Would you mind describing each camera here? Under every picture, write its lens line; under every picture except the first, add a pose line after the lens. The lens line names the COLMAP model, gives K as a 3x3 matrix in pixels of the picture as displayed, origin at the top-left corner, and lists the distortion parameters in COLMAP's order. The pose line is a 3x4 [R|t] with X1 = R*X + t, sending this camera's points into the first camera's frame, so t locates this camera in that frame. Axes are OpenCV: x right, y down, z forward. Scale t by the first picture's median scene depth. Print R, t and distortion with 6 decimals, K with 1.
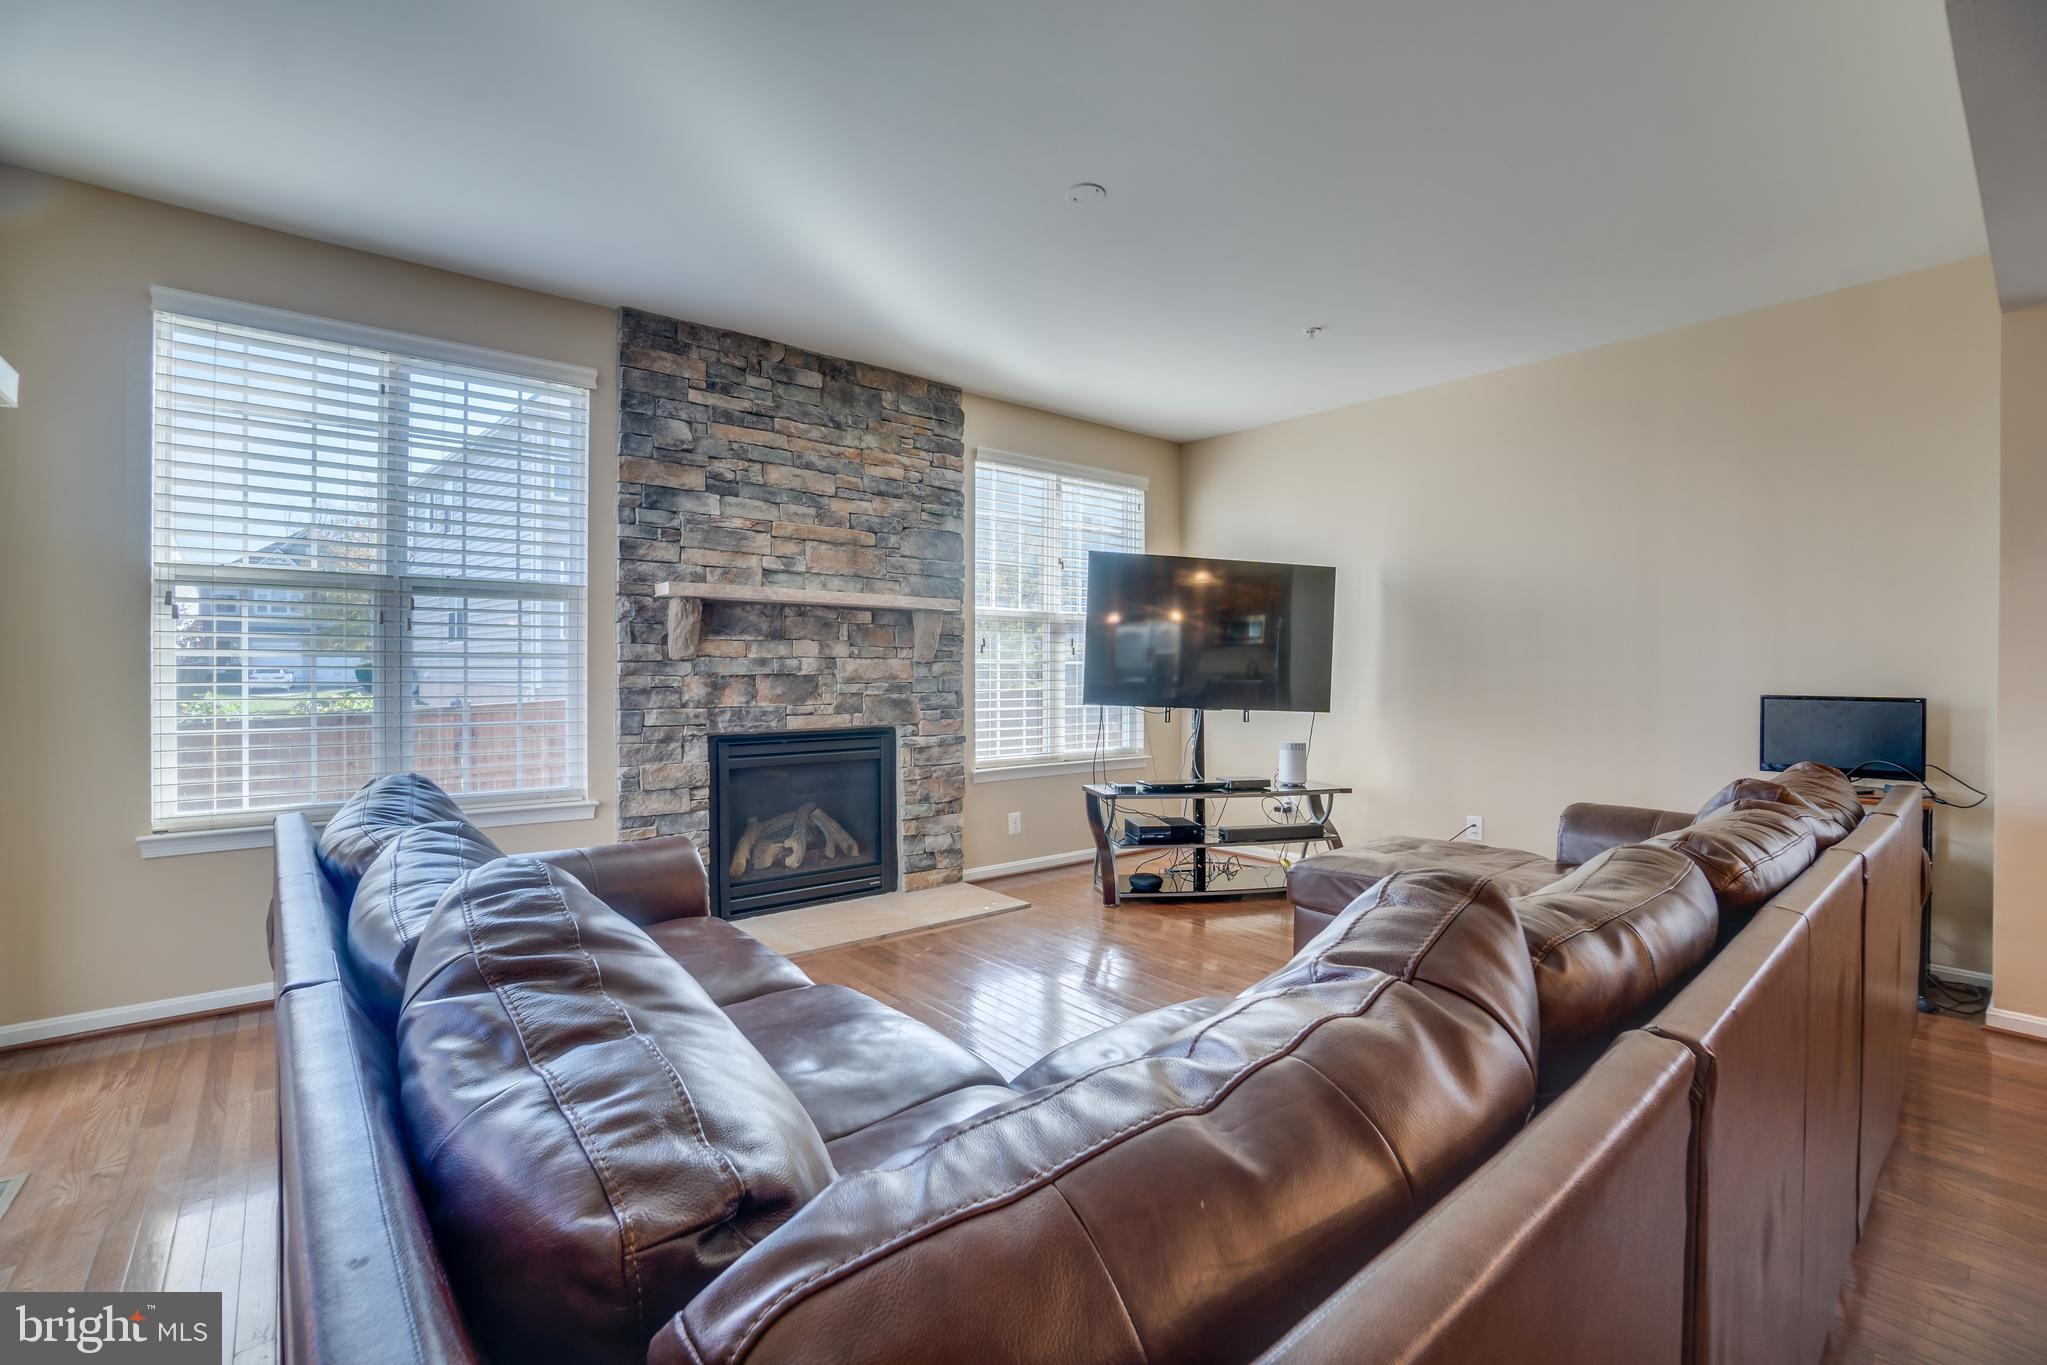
lens RADIAL K [[905.6, 0, 1014.3], [0, 905.6, 671.8], [0, 0, 1]] dist [-0.055078, 0.015496]
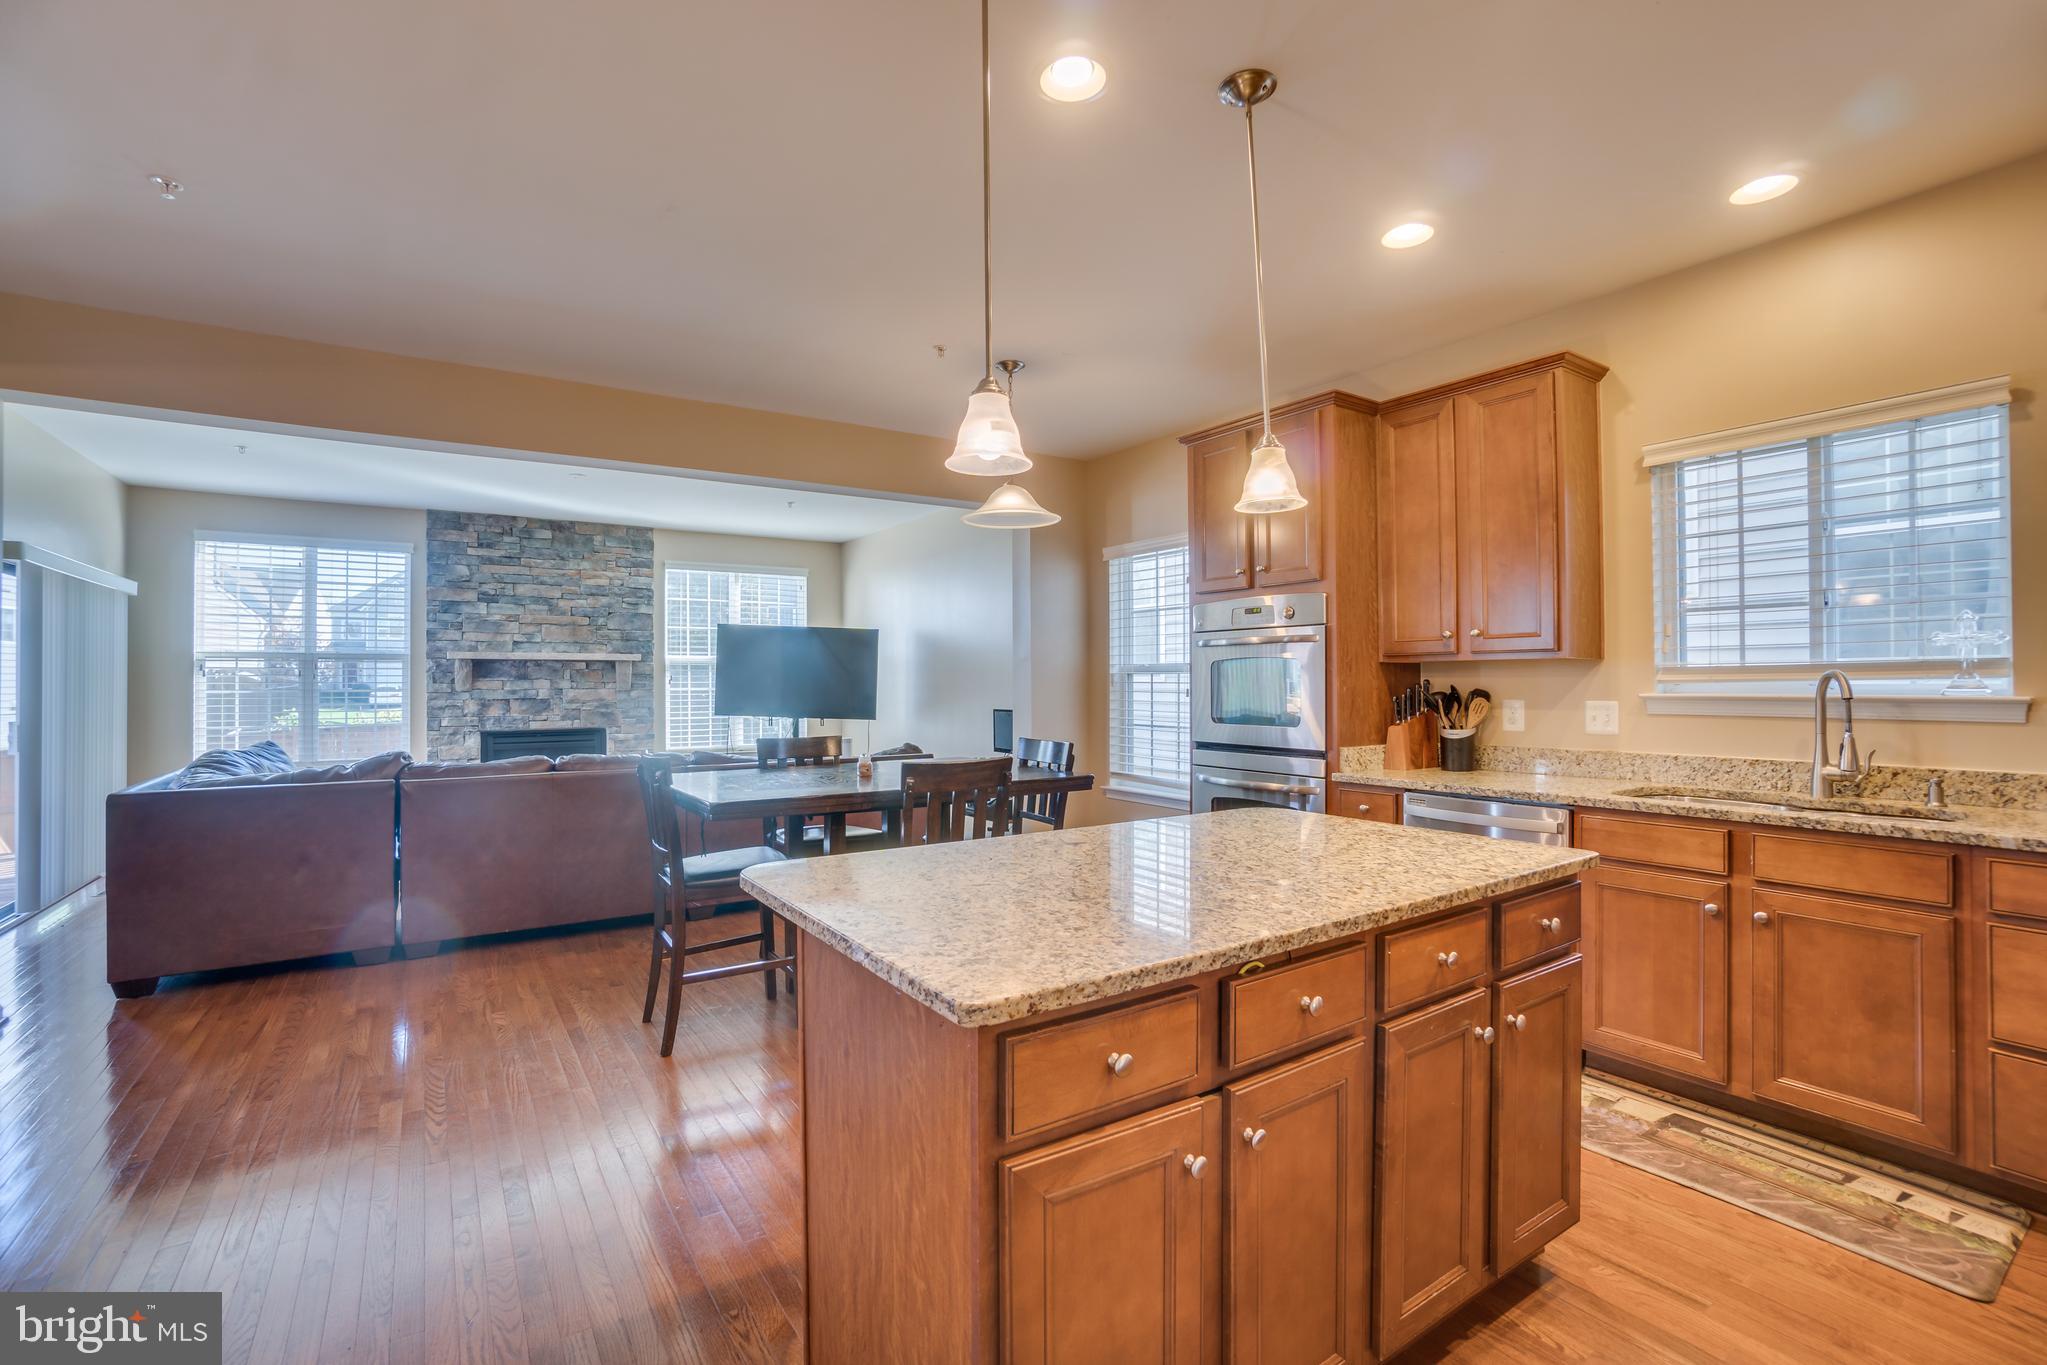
lens RADIAL K [[905.6, 0, 1029.2], [0, 905.6, 672.2], [0, 0, 1]] dist [-0.055078, 0.015496]
pose [[0.992000, -0.010065, -0.125838, 0.985958], [0.008156, 0.999844, -0.015676, -0.014272], [0.125976, 0.014524, 0.991927, -0.663128]]
